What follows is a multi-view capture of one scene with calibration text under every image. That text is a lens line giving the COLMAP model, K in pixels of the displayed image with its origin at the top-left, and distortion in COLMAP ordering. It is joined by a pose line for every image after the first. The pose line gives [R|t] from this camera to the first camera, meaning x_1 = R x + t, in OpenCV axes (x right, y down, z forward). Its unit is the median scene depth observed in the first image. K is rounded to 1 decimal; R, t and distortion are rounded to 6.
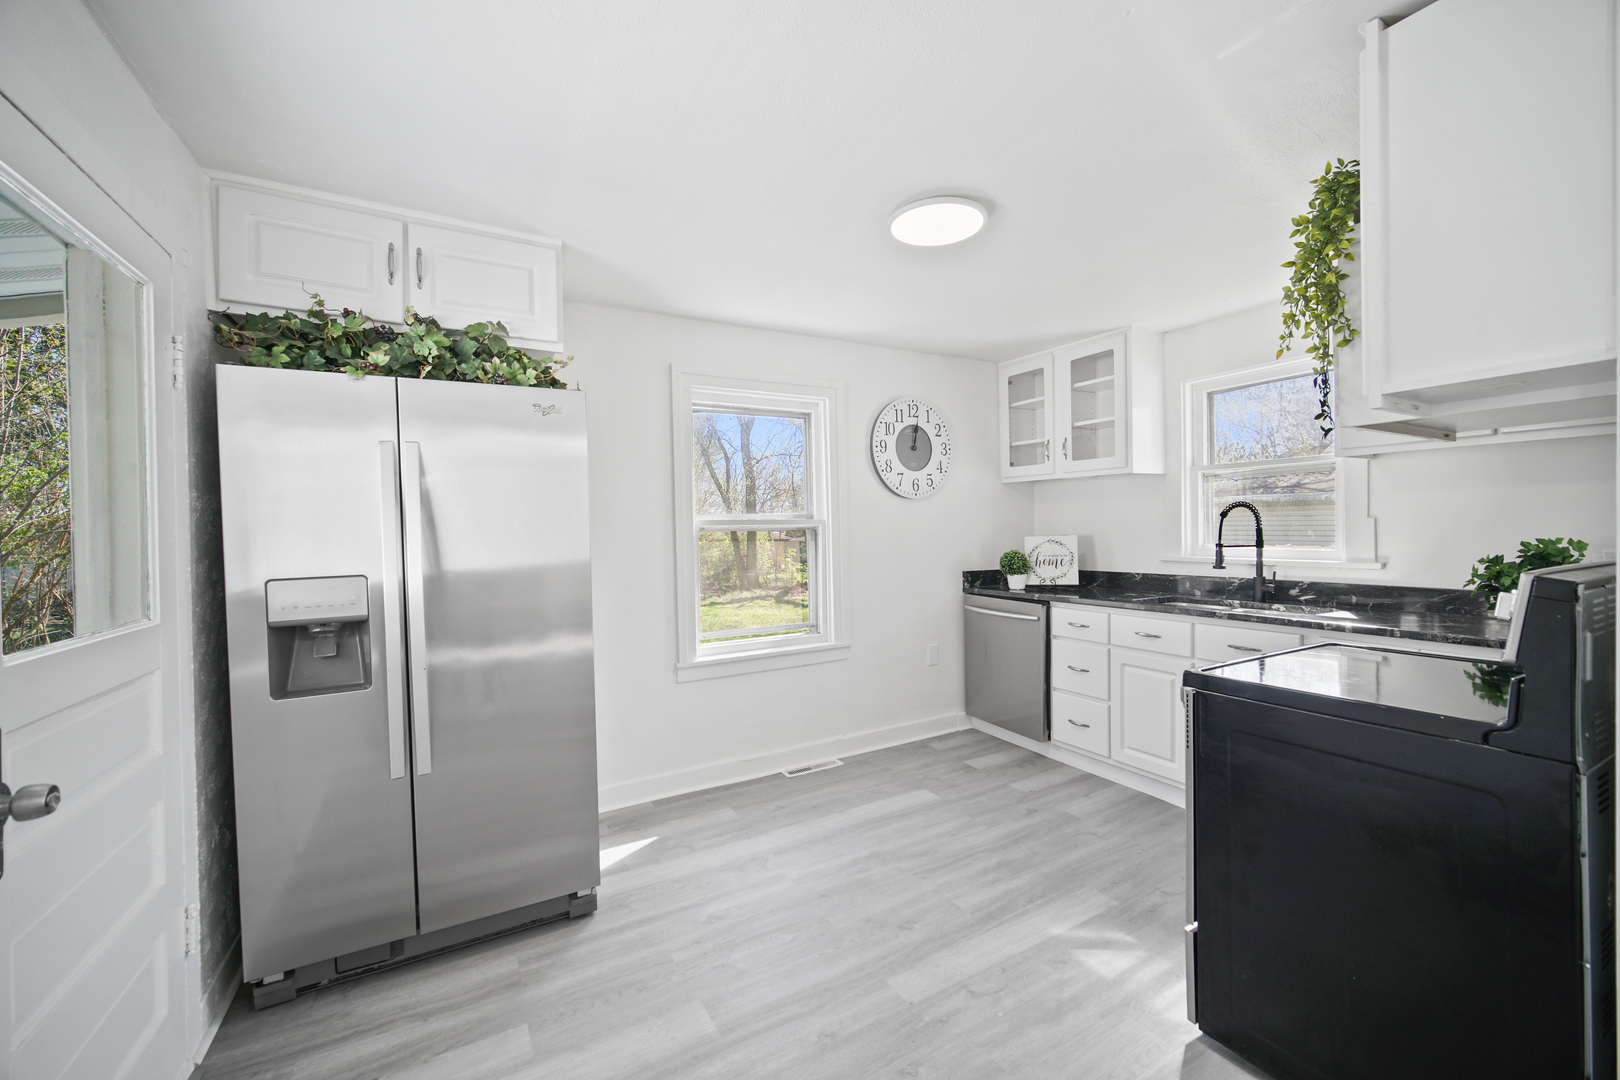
lens RADIAL K [[643.5, 0, 810.0], [0, 643.5, 540.0], [0, 0, 1]] dist [0.000341, 0.000008]
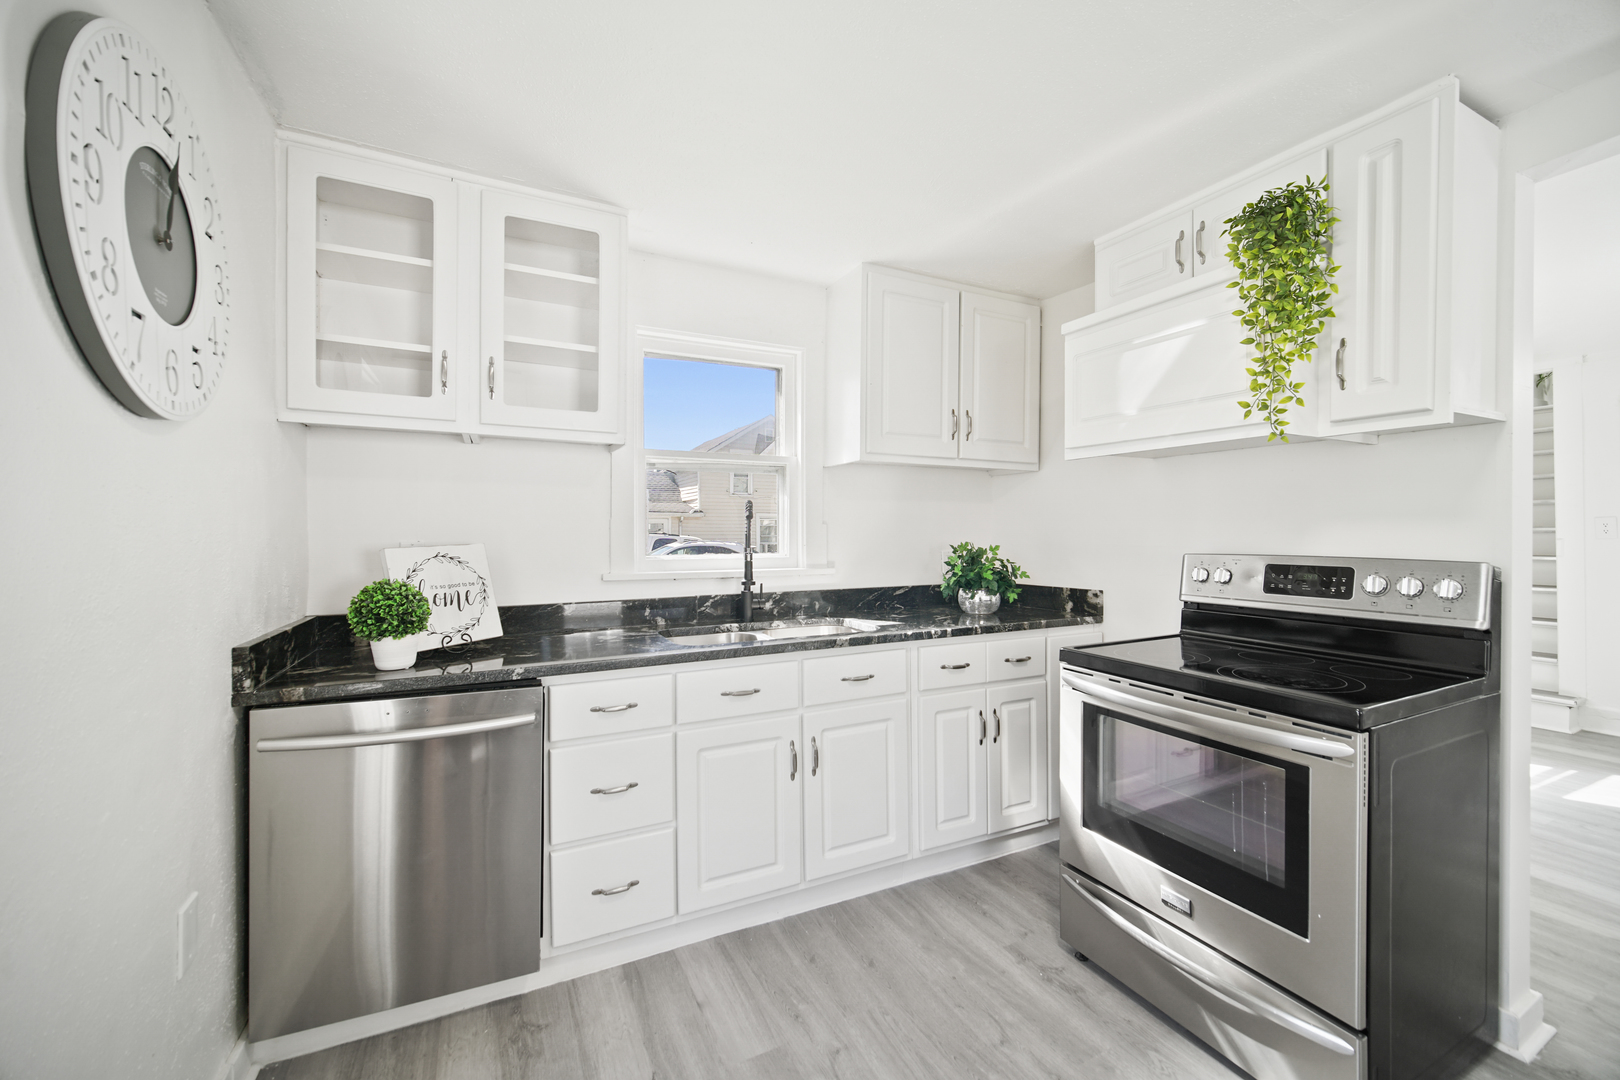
lens RADIAL K [[643.5, 0, 810.0], [0, 643.5, 540.0], [0, 0, 1]] dist [0.000341, 0.000008]
pose [[0.060163, 0.001373, 0.998188, -0.118615], [0.018623, 0.999823, -0.002497, -0.005415], [-0.998015, 0.018739, 0.060126, 0.801029]]
